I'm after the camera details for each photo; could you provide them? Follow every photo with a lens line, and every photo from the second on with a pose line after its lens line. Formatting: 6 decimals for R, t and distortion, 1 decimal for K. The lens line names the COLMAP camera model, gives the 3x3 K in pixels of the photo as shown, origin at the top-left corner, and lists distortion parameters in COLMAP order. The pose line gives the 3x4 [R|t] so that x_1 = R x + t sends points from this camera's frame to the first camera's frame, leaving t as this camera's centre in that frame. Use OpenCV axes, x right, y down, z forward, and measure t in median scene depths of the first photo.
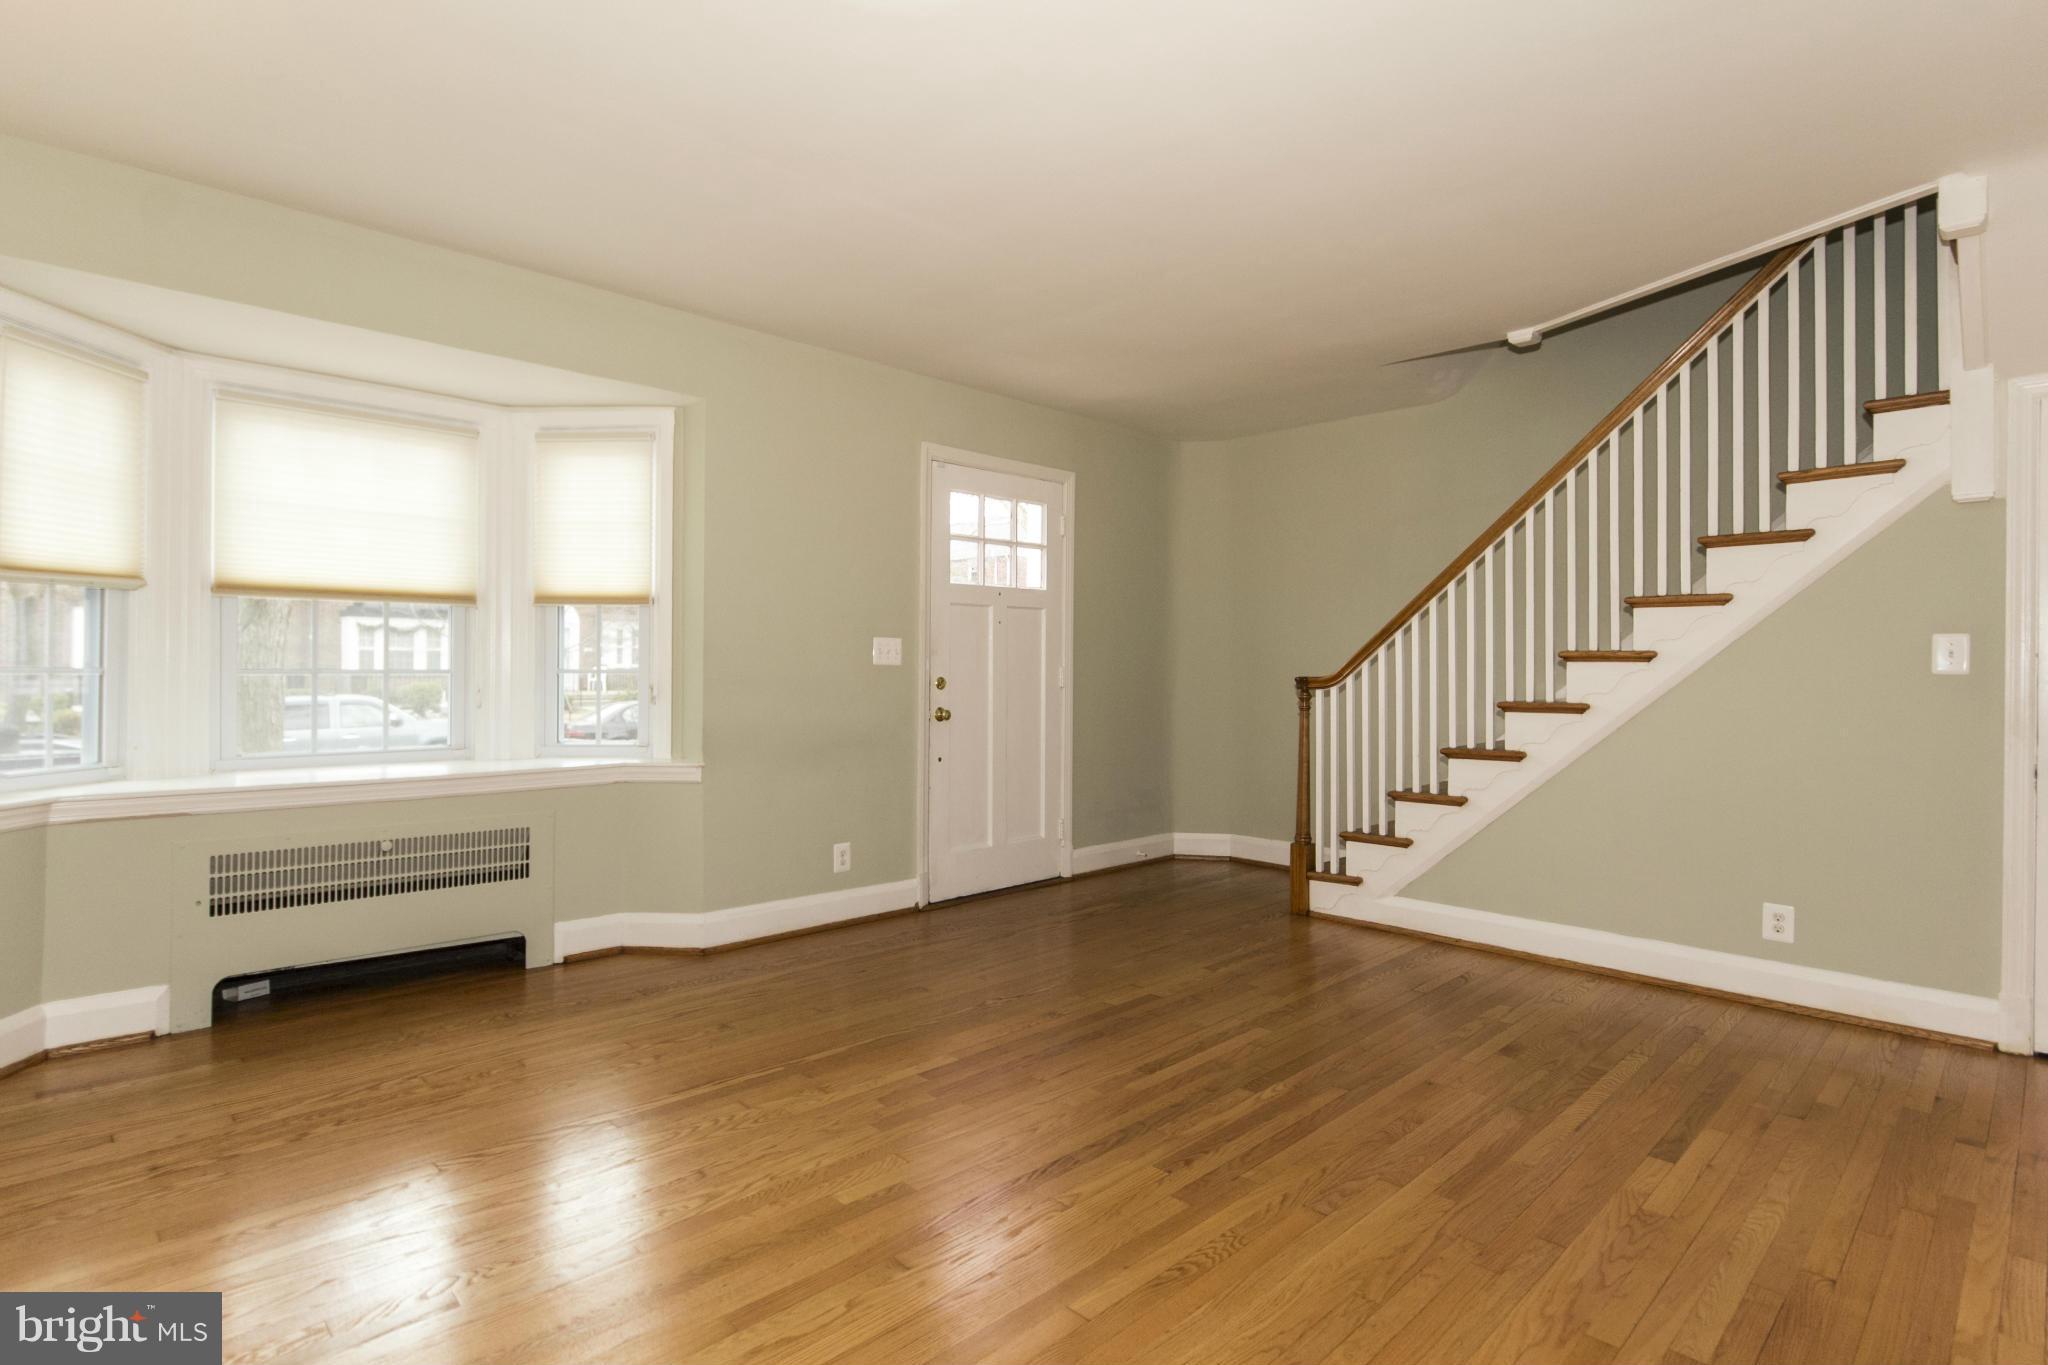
lens RADIAL K [[1004.2, 0, 1030.9], [0, 1004.2, 670.3], [0, 0, 1]] dist [-0.012445, -0.000714]
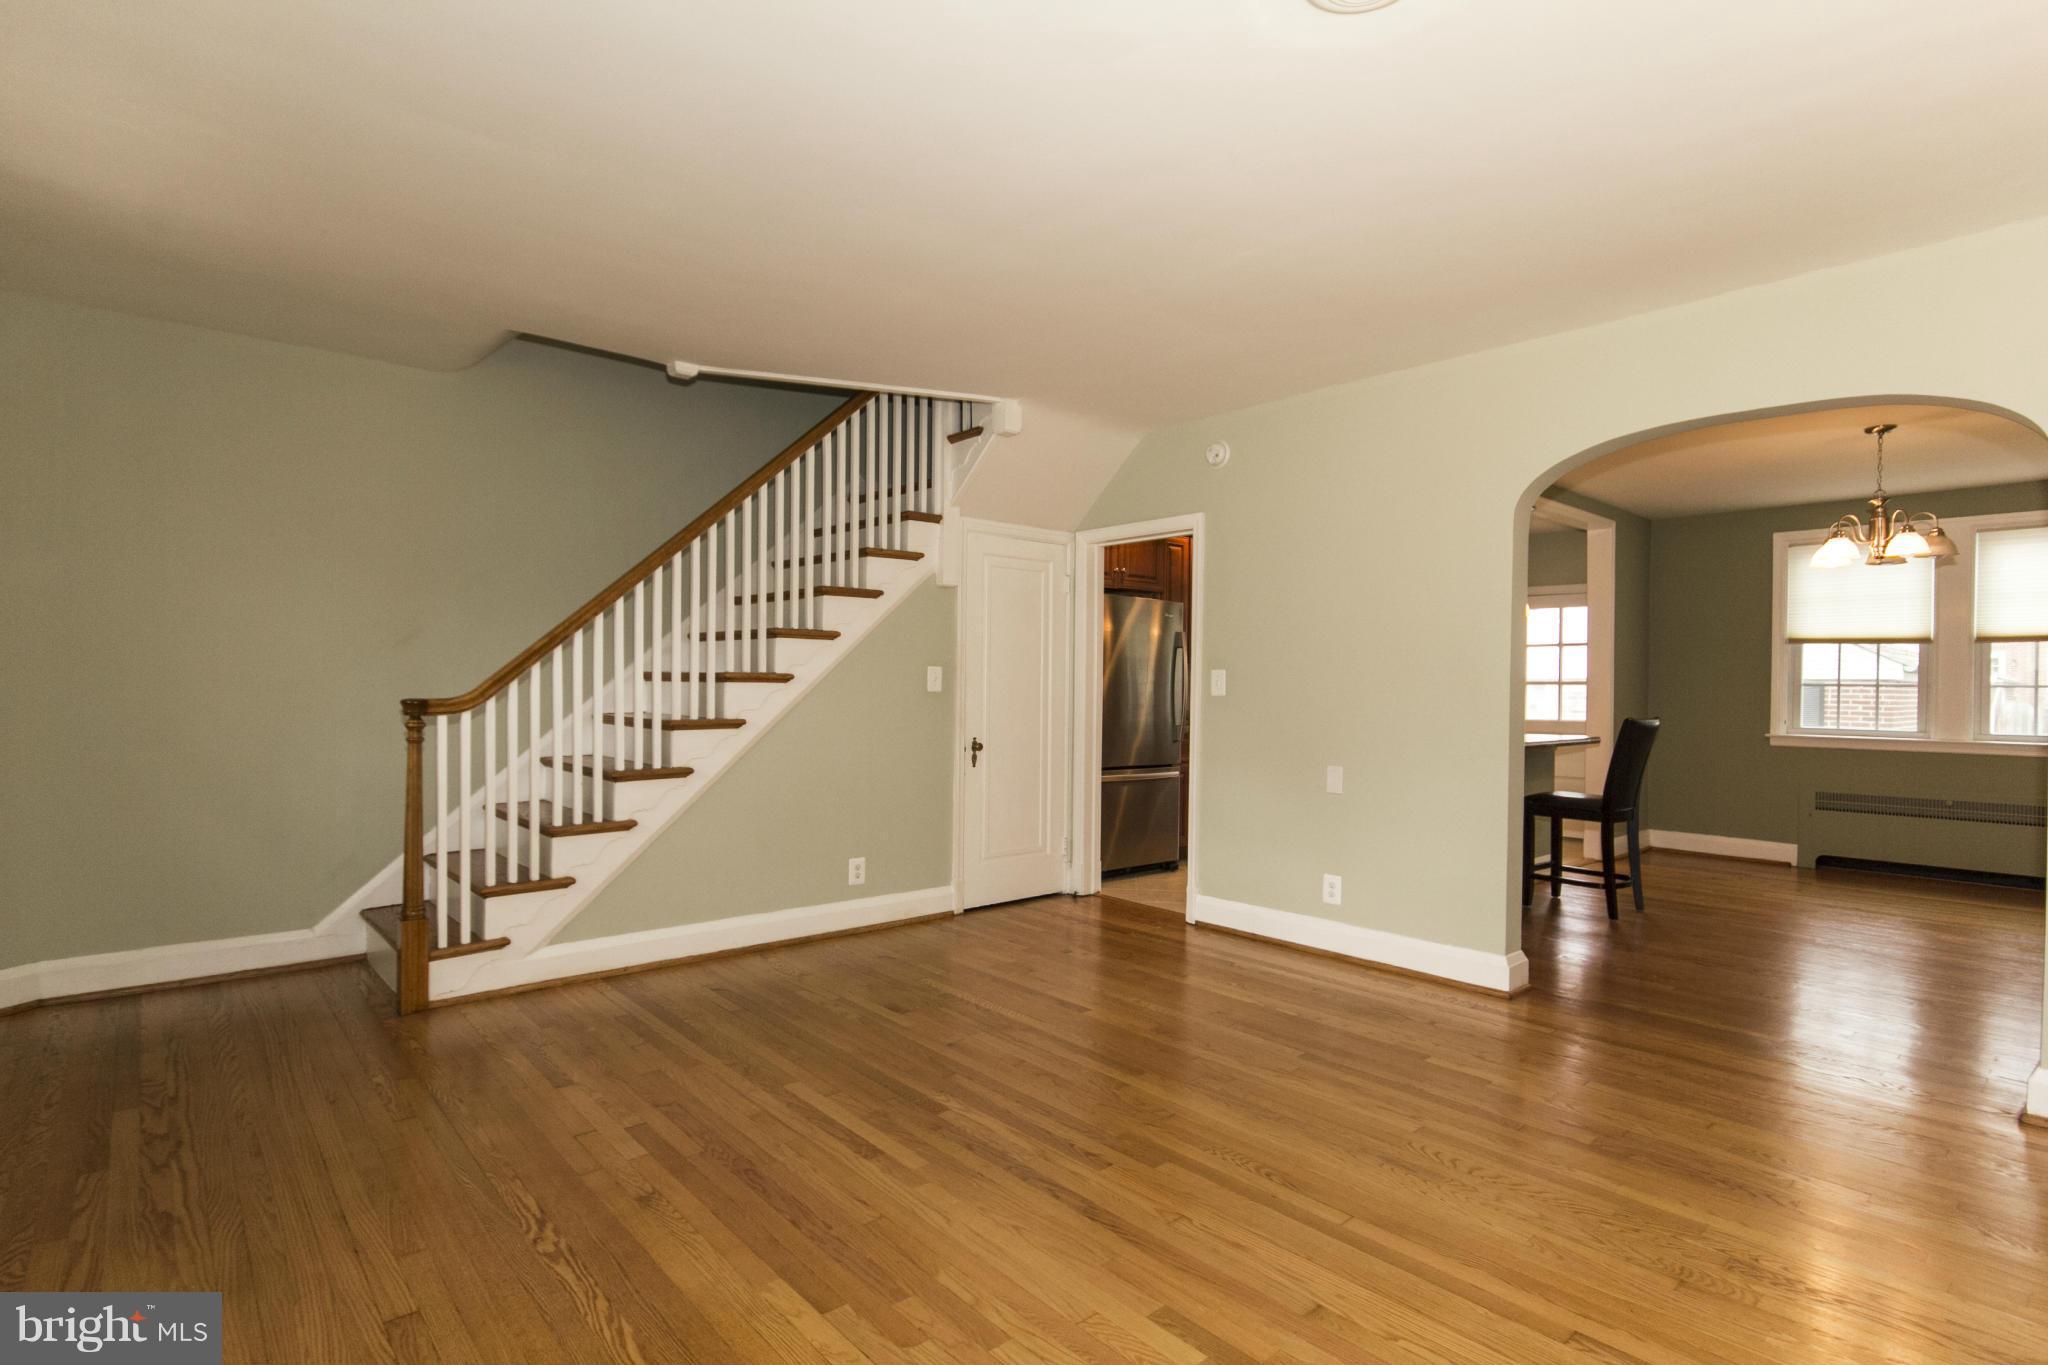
lens RADIAL K [[1004.2, 0, 1016.0], [0, 1004.2, 689.8], [0, 0, 1]] dist [-0.012445, -0.000714]
pose [[0.075078, -0.011081, 0.997116, -0.604647], [-0.004459, 0.999925, 0.011447, -0.015473], [-0.997168, -0.005305, 0.075023, 0.656074]]
